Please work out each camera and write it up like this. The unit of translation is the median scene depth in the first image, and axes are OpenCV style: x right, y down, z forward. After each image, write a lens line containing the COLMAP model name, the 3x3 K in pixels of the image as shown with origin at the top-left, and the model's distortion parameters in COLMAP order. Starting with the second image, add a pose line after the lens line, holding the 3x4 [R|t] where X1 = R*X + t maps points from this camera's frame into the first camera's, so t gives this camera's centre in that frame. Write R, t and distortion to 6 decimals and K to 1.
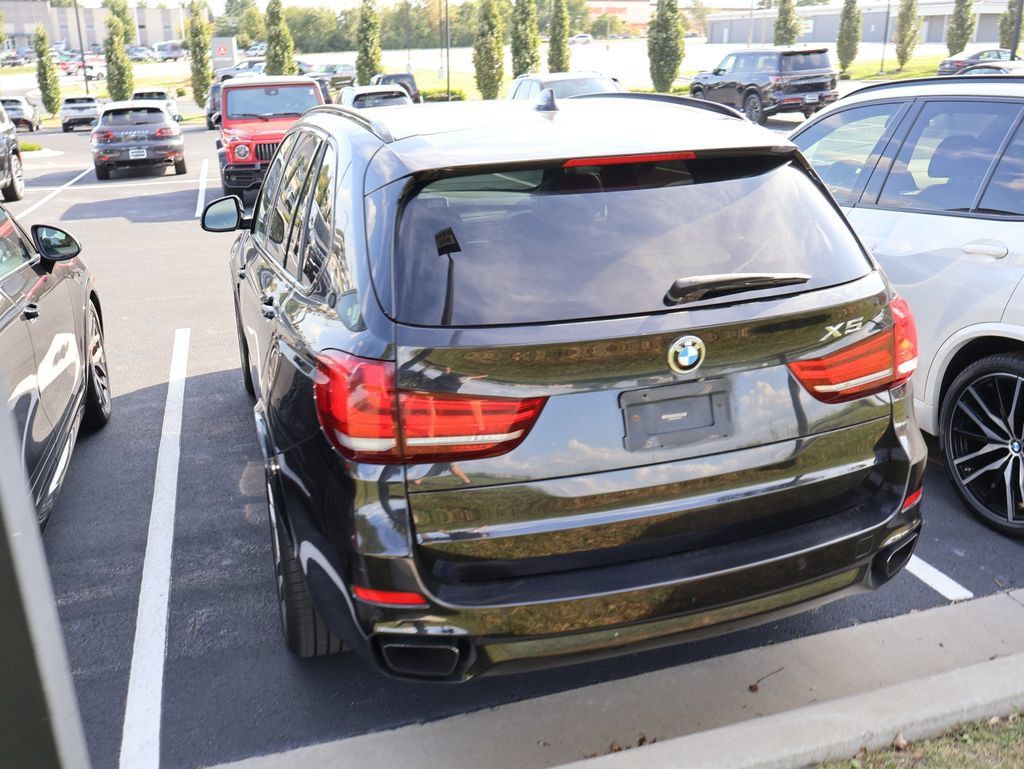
lens RADIAL K [[950.6, 0, 458.2], [0, 950.6, 389.5], [0, 0, 1]] dist [0.005994, 0.027382]
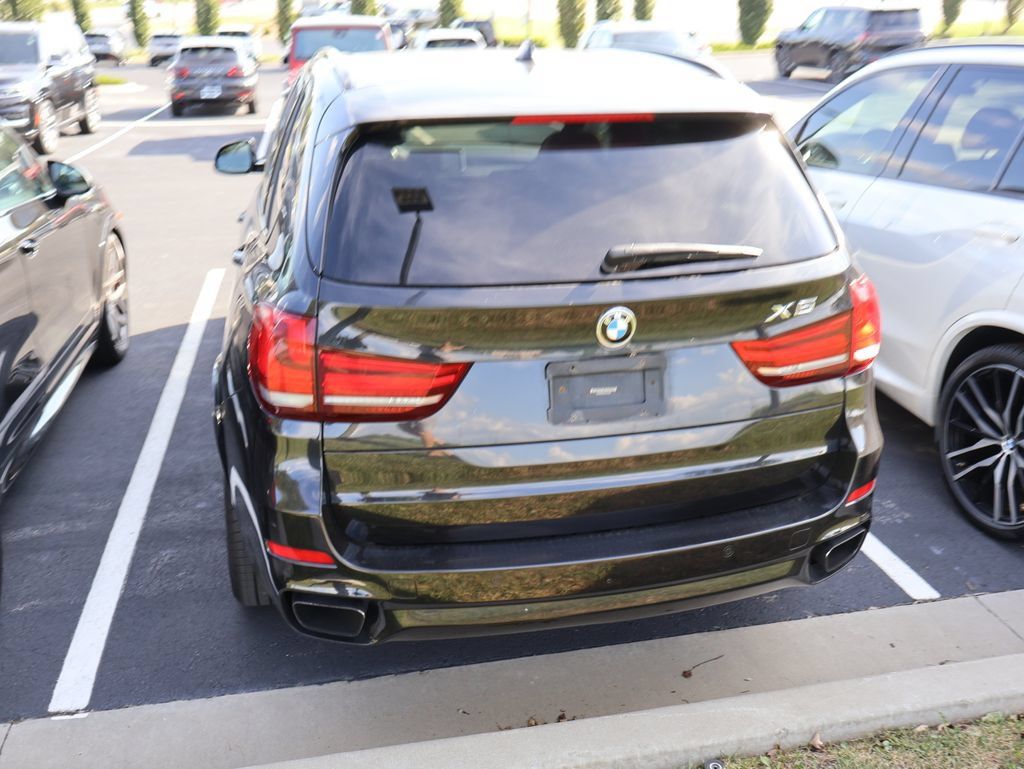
lens RADIAL K [[955.8, 0, 461.0], [0, 955.8, 382.5], [0, 0, 1]] dist [0.013152, 0.009736]
pose [[0.995373, 0.061253, -0.074027, 0.130320], [-0.058127, 0.997354, 0.043664, -0.011815], [0.076506, -0.039159, 0.996300, 0.019710]]
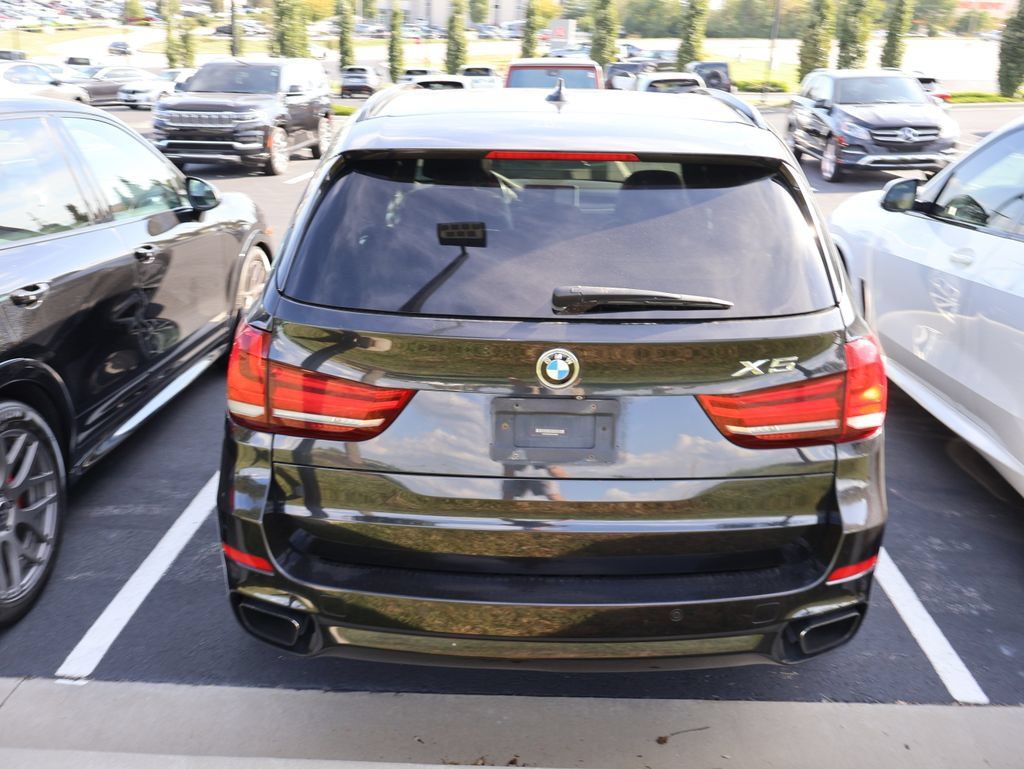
lens RADIAL K [[933.1, 0, 493.7], [0, 933.1, 375.9], [0, 0, 1]] dist [0.006876, -0.001704]
pose [[0.948465, 0.145949, -0.281271, 0.356968], [-0.143741, 0.989202, 0.028585, -0.037648], [0.282406, 0.013318, 0.959202, 0.081275]]
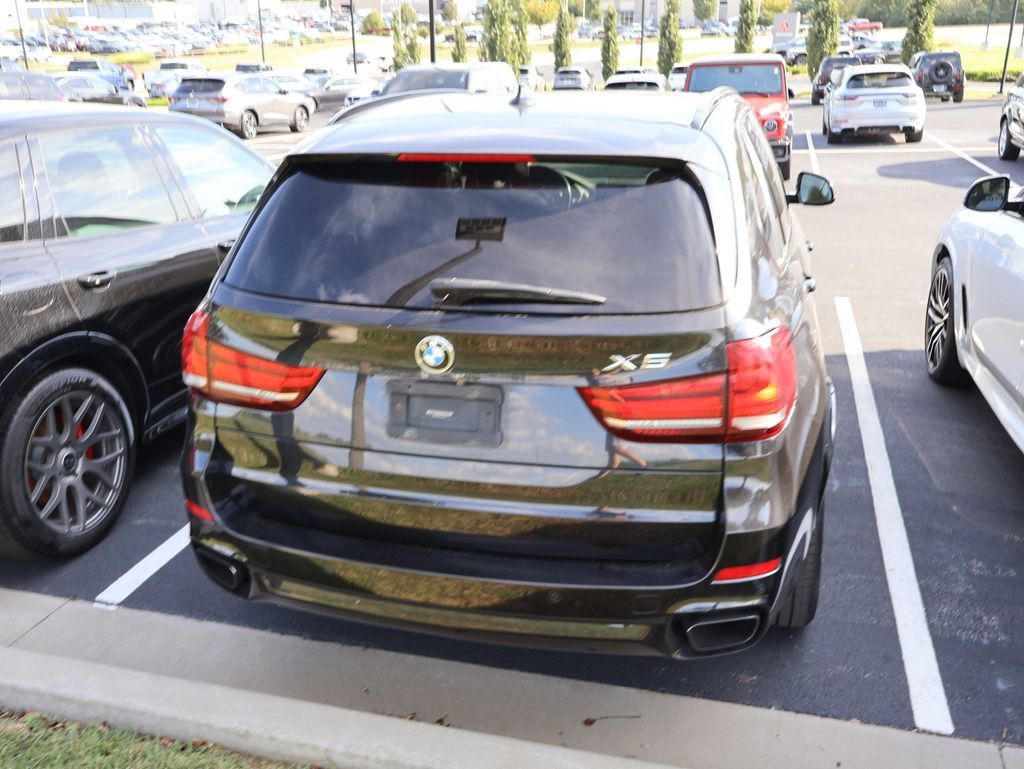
lens RADIAL K [[921.3, 0, 490.8], [0, 921.3, 387.9], [0, 0, 1]] dist [-0.004175, -0.000102]
pose [[0.846896, 0.196563, -0.494095, 0.631655], [-0.179349, 0.980313, 0.082584, -0.075364], [0.500601, 0.018676, 0.865477, 0.148188]]
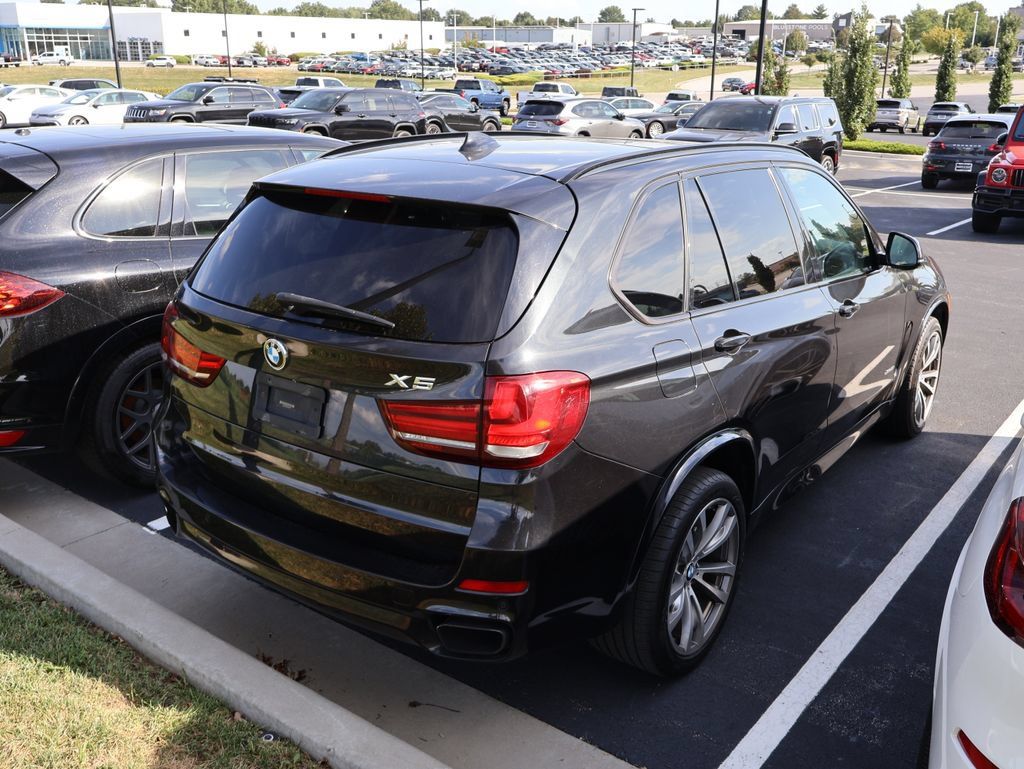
lens RADIAL K [[933.7, 0, 512.0], [0, 933.7, 384.5], [0, 0, 1]] dist [-0.007591, 0.001796]
pose [[0.592513, 0.283758, -0.753929, 1.080890], [-0.283649, 0.949459, 0.134430, -0.199922], [0.753970, 0.134199, 0.643055, 0.373392]]
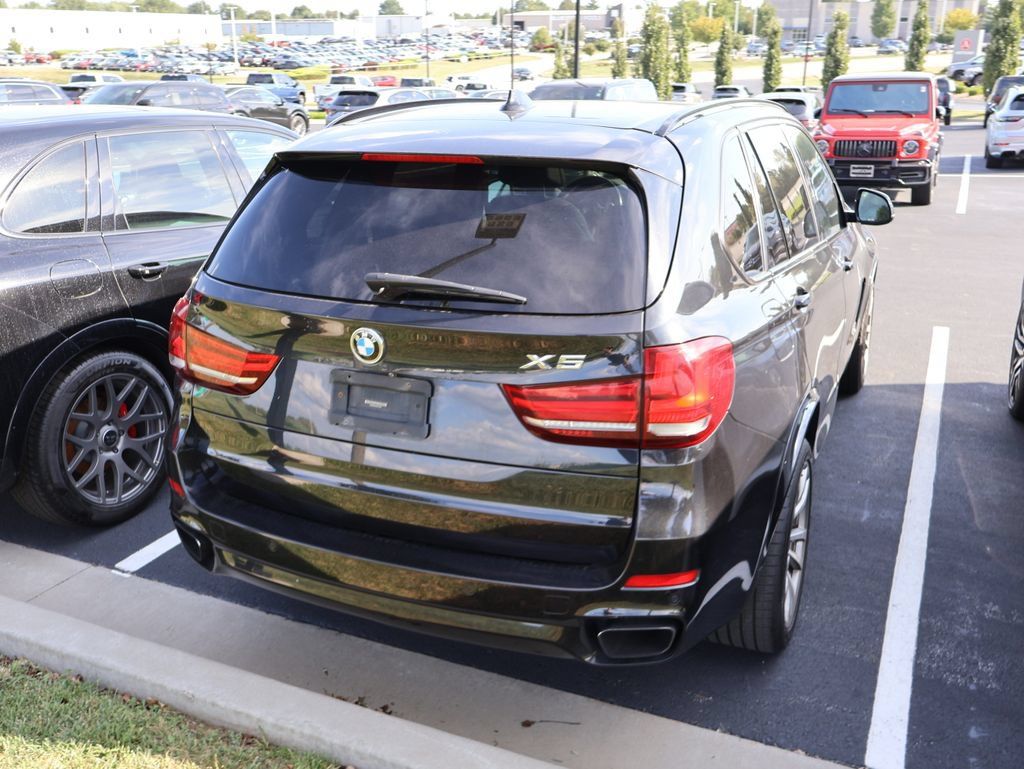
lens RADIAL K [[933.7, 0, 512.0], [0, 933.7, 384.5], [0, 0, 1]] dist [-0.007591, 0.001796]
pose [[0.755572, 0.229735, -0.613460, 0.811493], [-0.223467, 0.970705, 0.088286, -0.098308], [0.615771, 0.070382, 0.784775, 0.236317]]
